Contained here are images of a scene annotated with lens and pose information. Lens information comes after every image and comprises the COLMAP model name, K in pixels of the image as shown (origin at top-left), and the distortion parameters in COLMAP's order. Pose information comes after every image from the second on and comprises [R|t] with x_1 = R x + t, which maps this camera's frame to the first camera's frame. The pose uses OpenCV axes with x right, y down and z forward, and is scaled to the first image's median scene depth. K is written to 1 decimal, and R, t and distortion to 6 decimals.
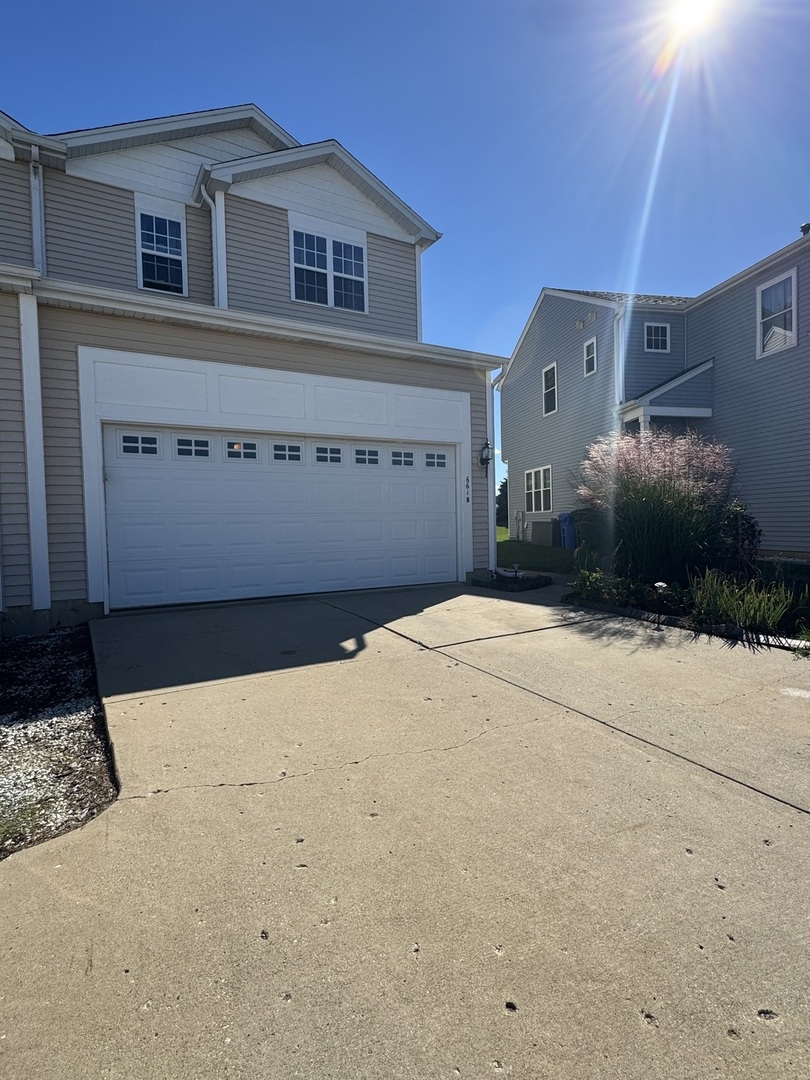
lens RADIAL K [[558.7, 0, 404.5], [0, 558.7, 537.9], [0, 0, 1]] dist [0.001204, 0.001540]
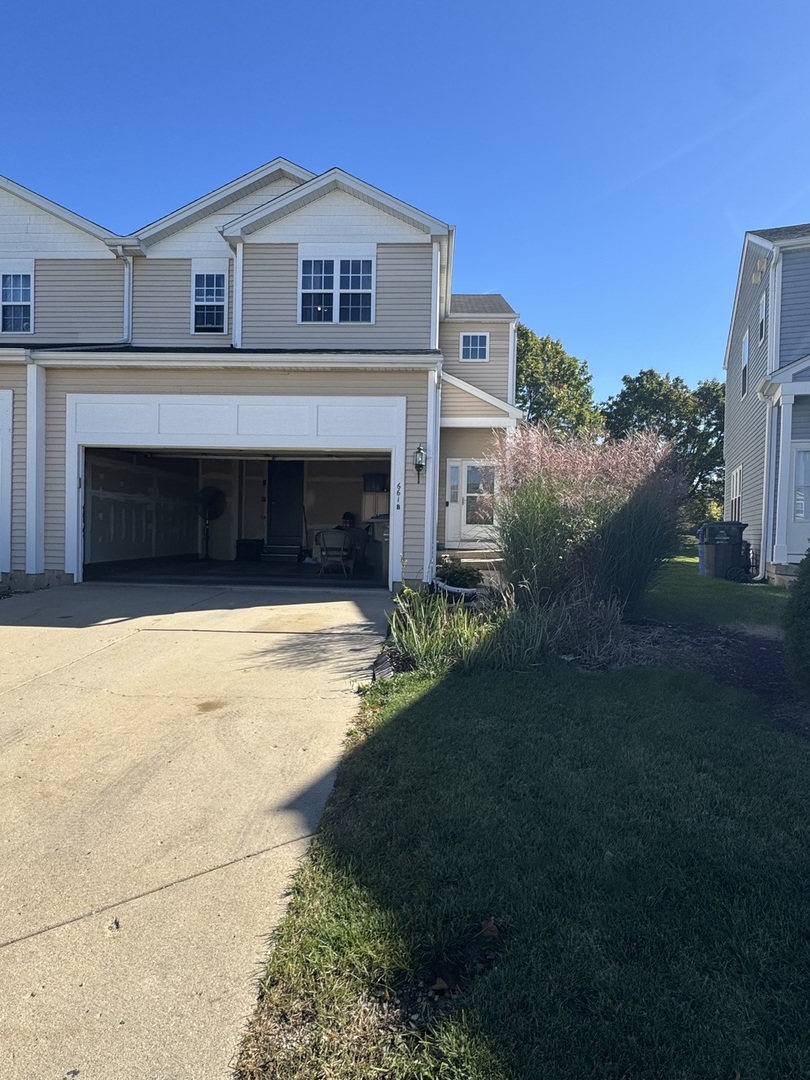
lens RADIAL K [[607.7, 0, 403.9], [0, 607.7, 540.1], [0, 0, 1]] dist [0.000230, -0.000083]
pose [[0.834528, 0.051597, -0.548545, 0.653282], [-0.055201, 0.998426, 0.009933, -0.020479], [0.548194, 0.021991, 0.836062, 0.117034]]
